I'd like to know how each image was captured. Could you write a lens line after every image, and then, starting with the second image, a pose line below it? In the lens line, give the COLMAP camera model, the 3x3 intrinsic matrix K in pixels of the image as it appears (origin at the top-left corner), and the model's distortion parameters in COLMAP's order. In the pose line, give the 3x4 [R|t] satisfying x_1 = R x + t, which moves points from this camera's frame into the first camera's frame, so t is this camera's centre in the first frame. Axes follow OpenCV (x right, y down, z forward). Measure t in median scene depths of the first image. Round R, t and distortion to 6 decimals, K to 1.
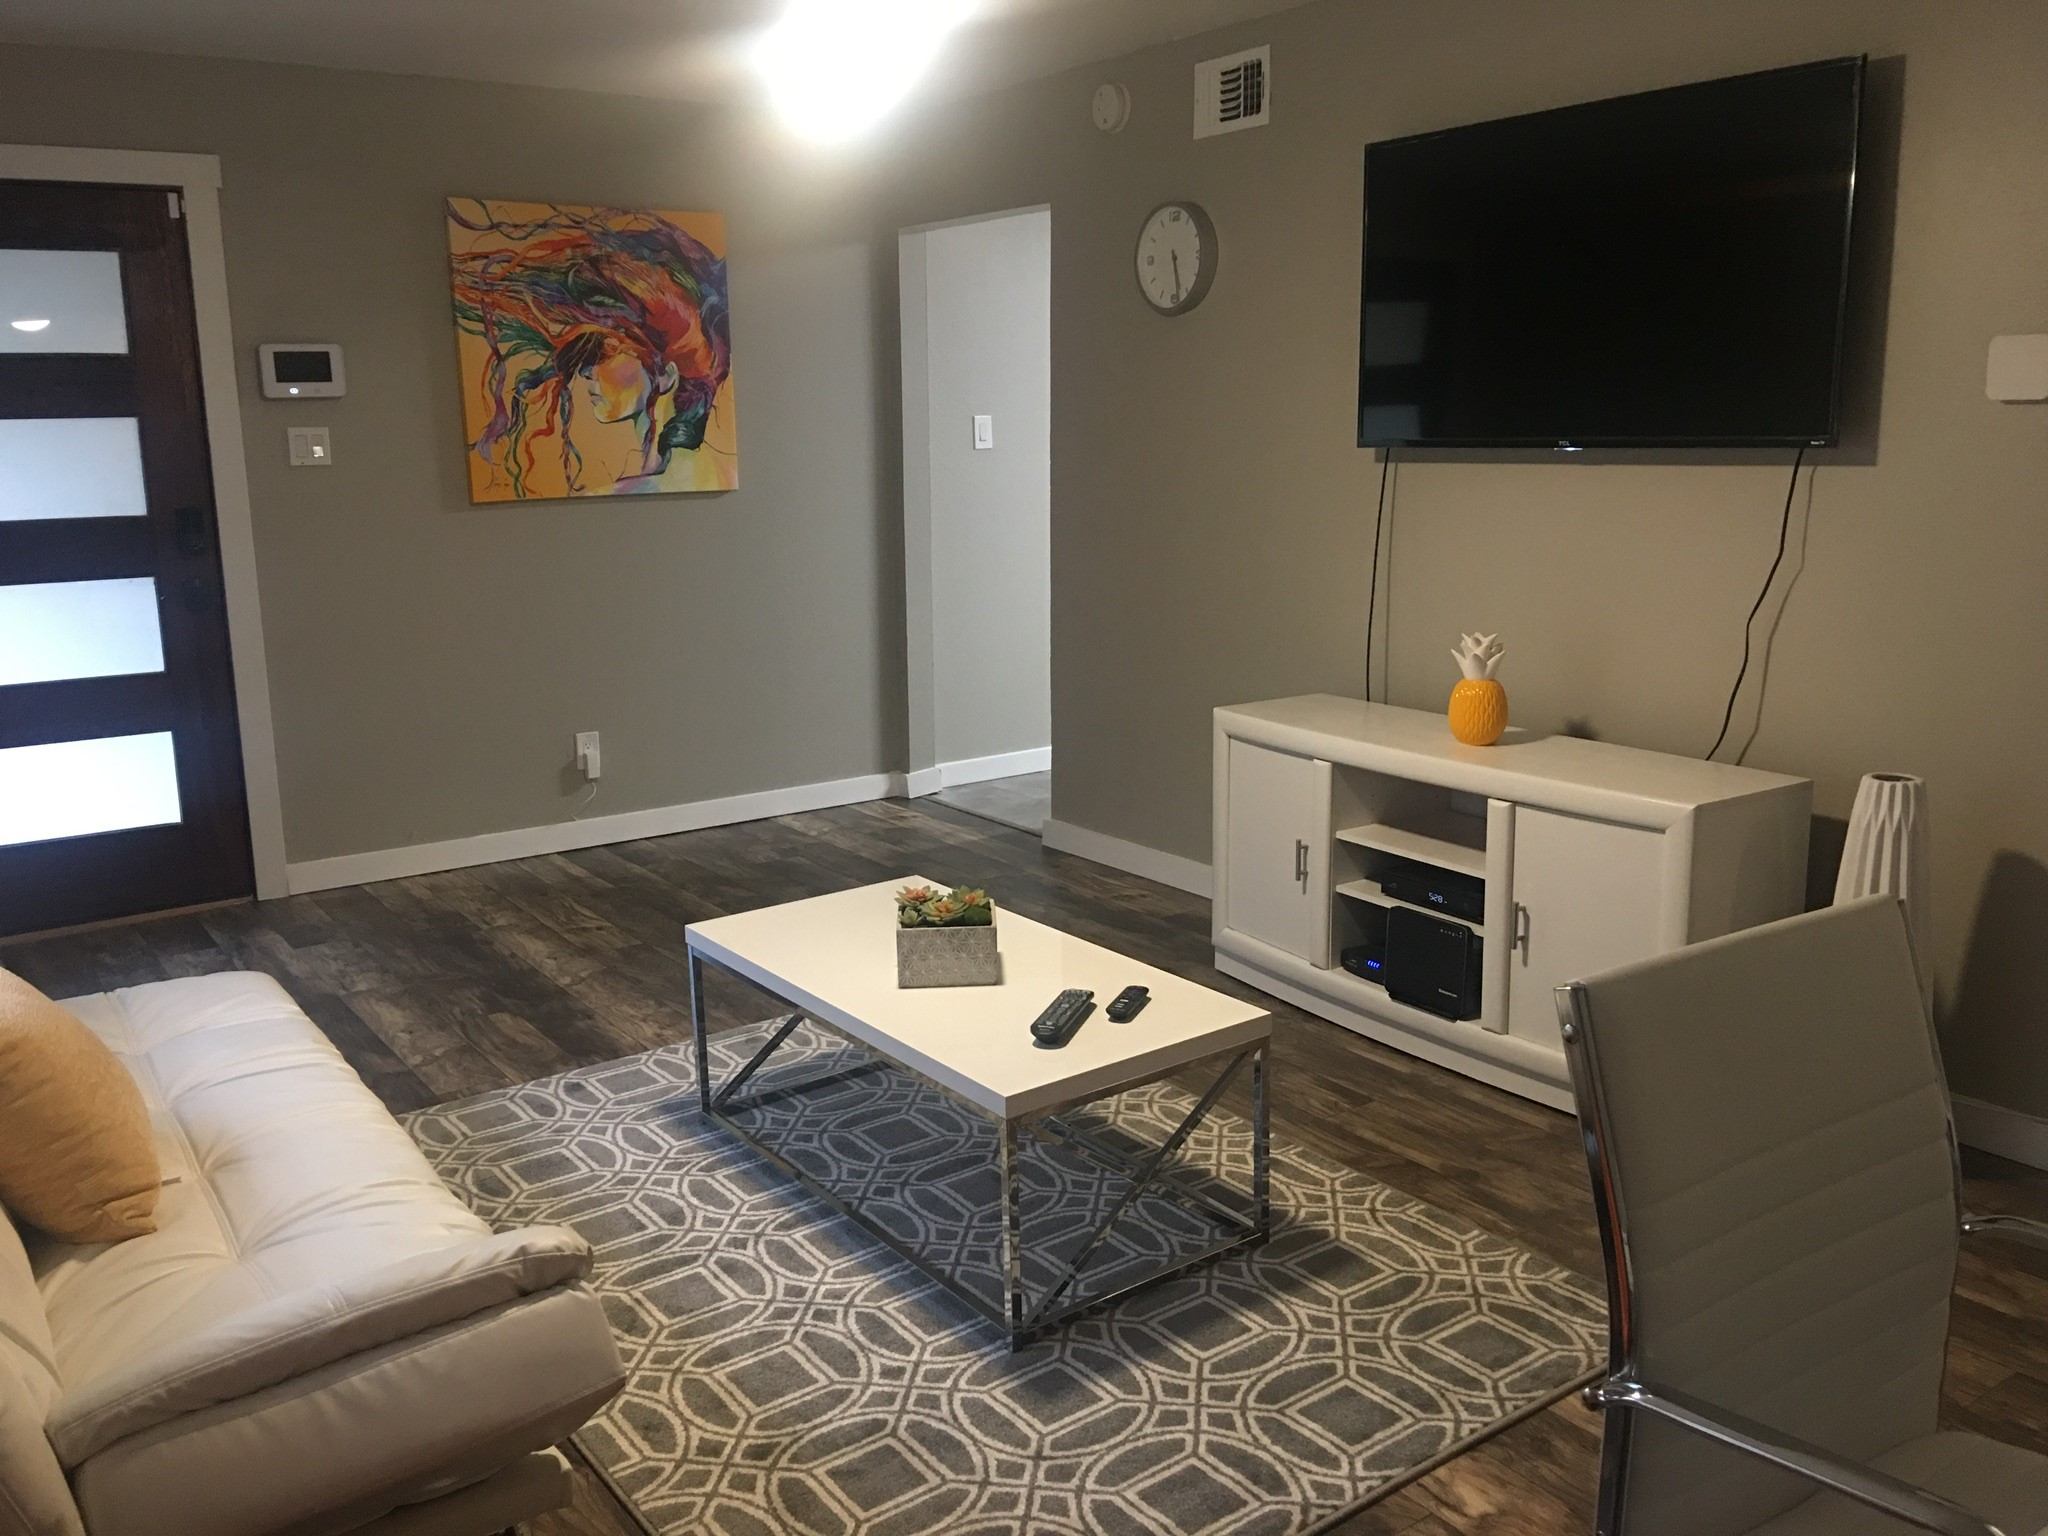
lens RADIAL K [[1745.0, 0, 1035.0], [0, 1745.0, 764.0], [0, 0, 1]] dist [0.048048, -0.001368]
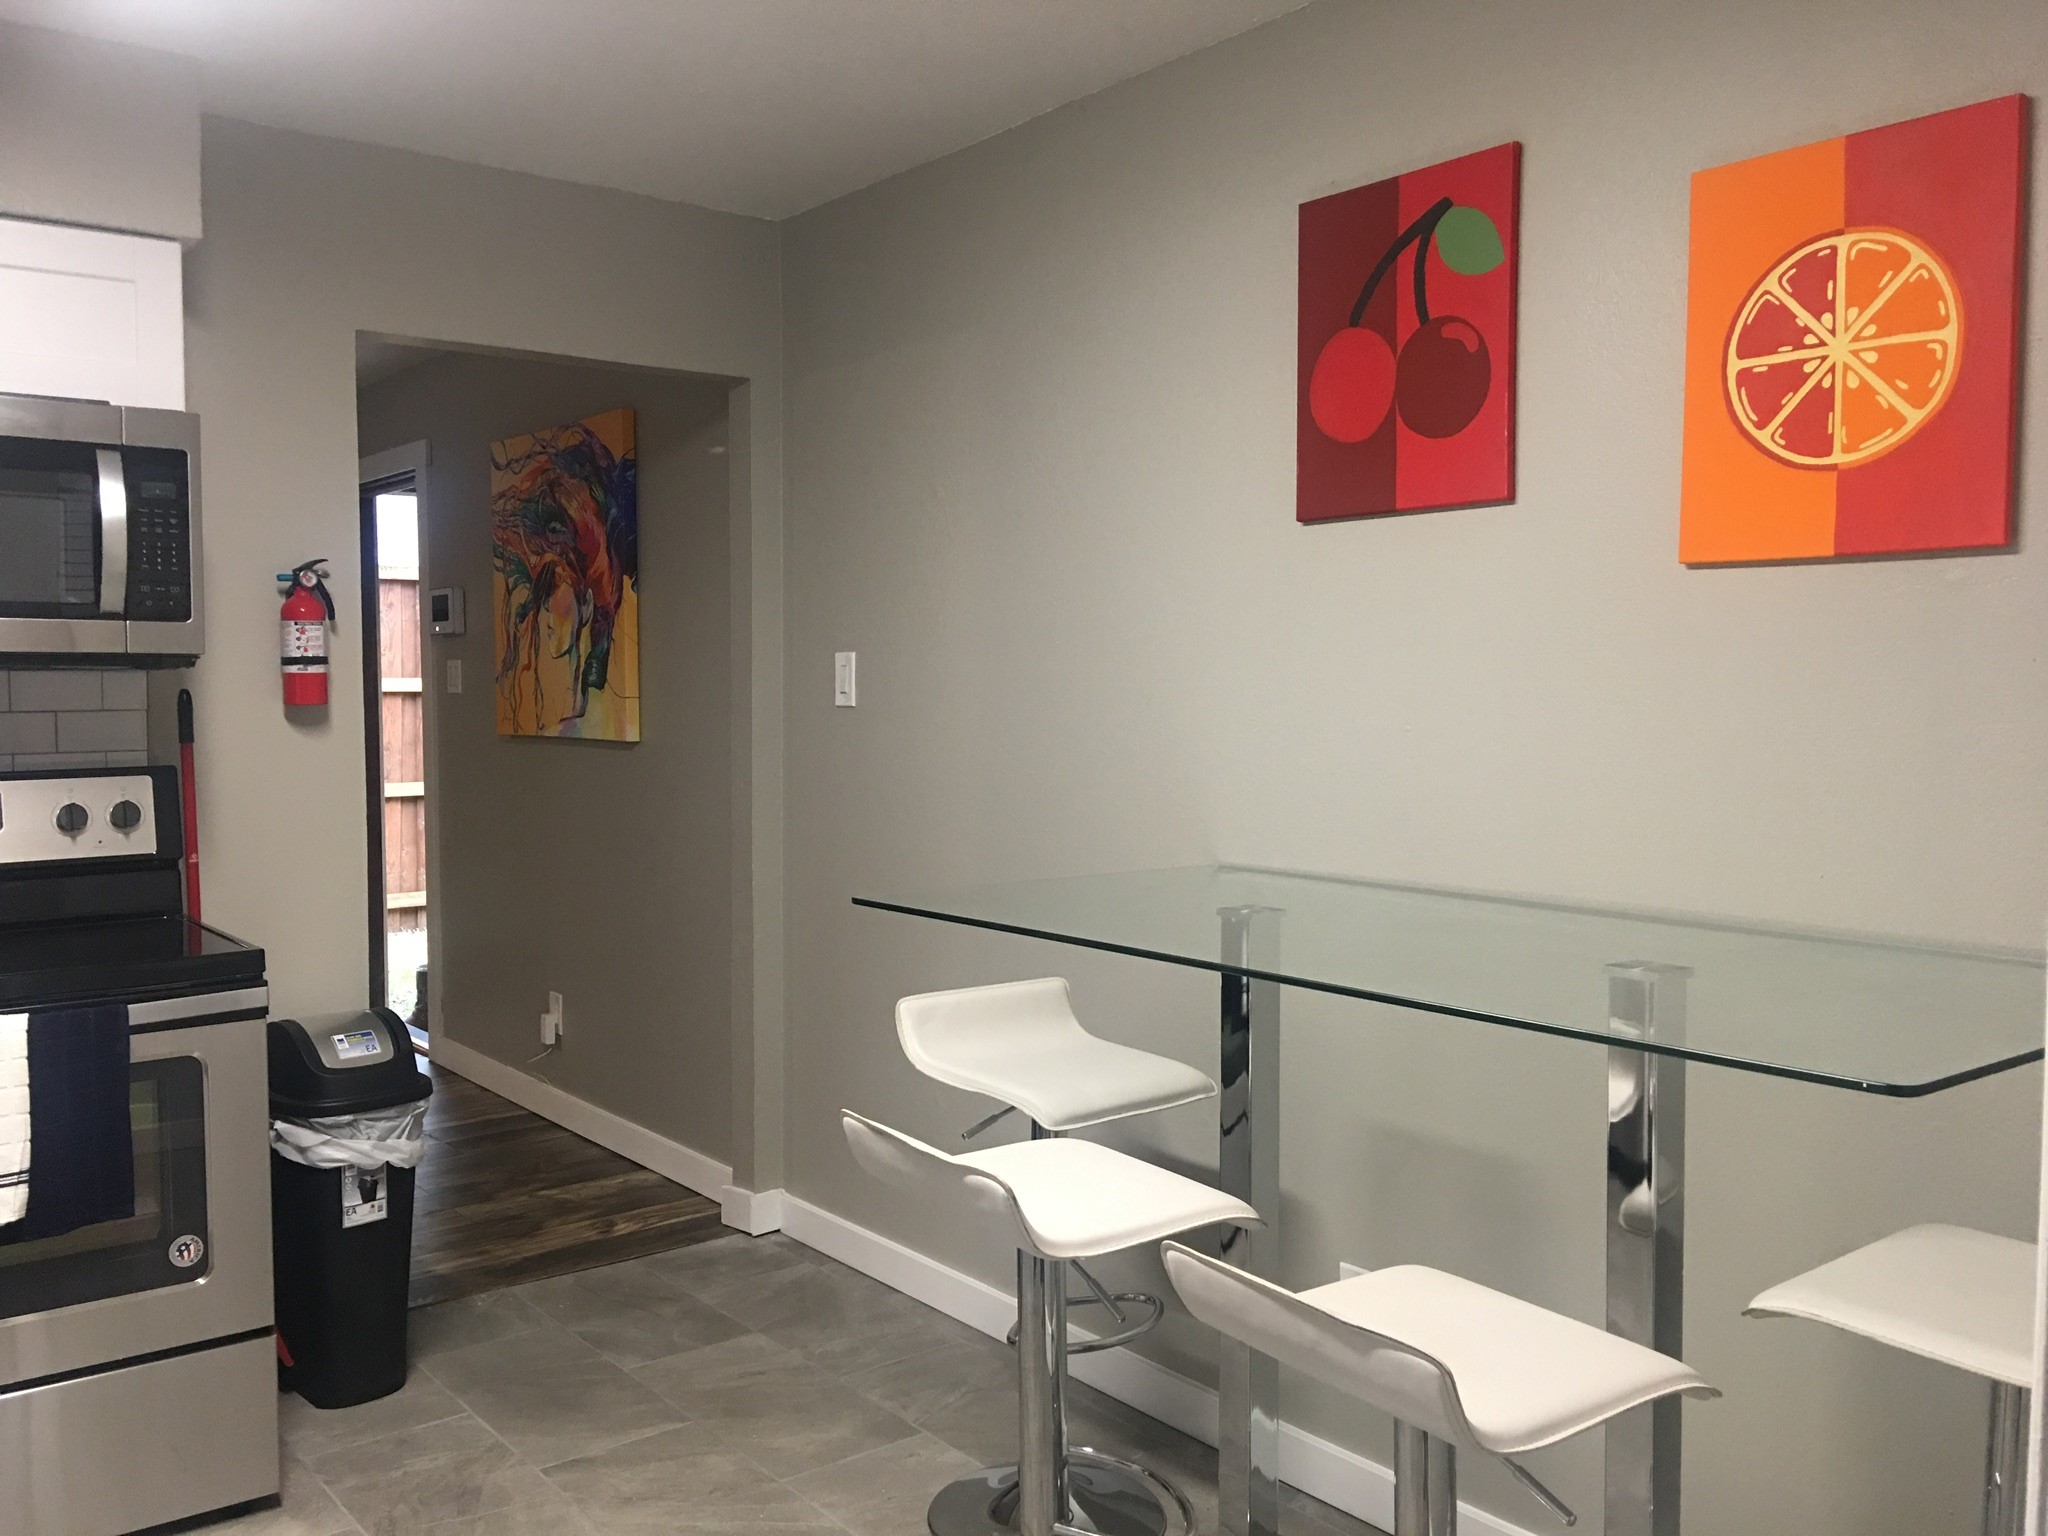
lens RADIAL K [[1745.0, 0, 1022.8], [0, 1745.0, 760.5], [0, 0, 1]] dist [0.048048, -0.001368]
pose [[0.030782, 0.066882, -0.997286, 0.658444], [-0.199383, 0.978117, 0.059442, -0.241885], [0.979438, 0.197012, 0.043443, 1.193035]]
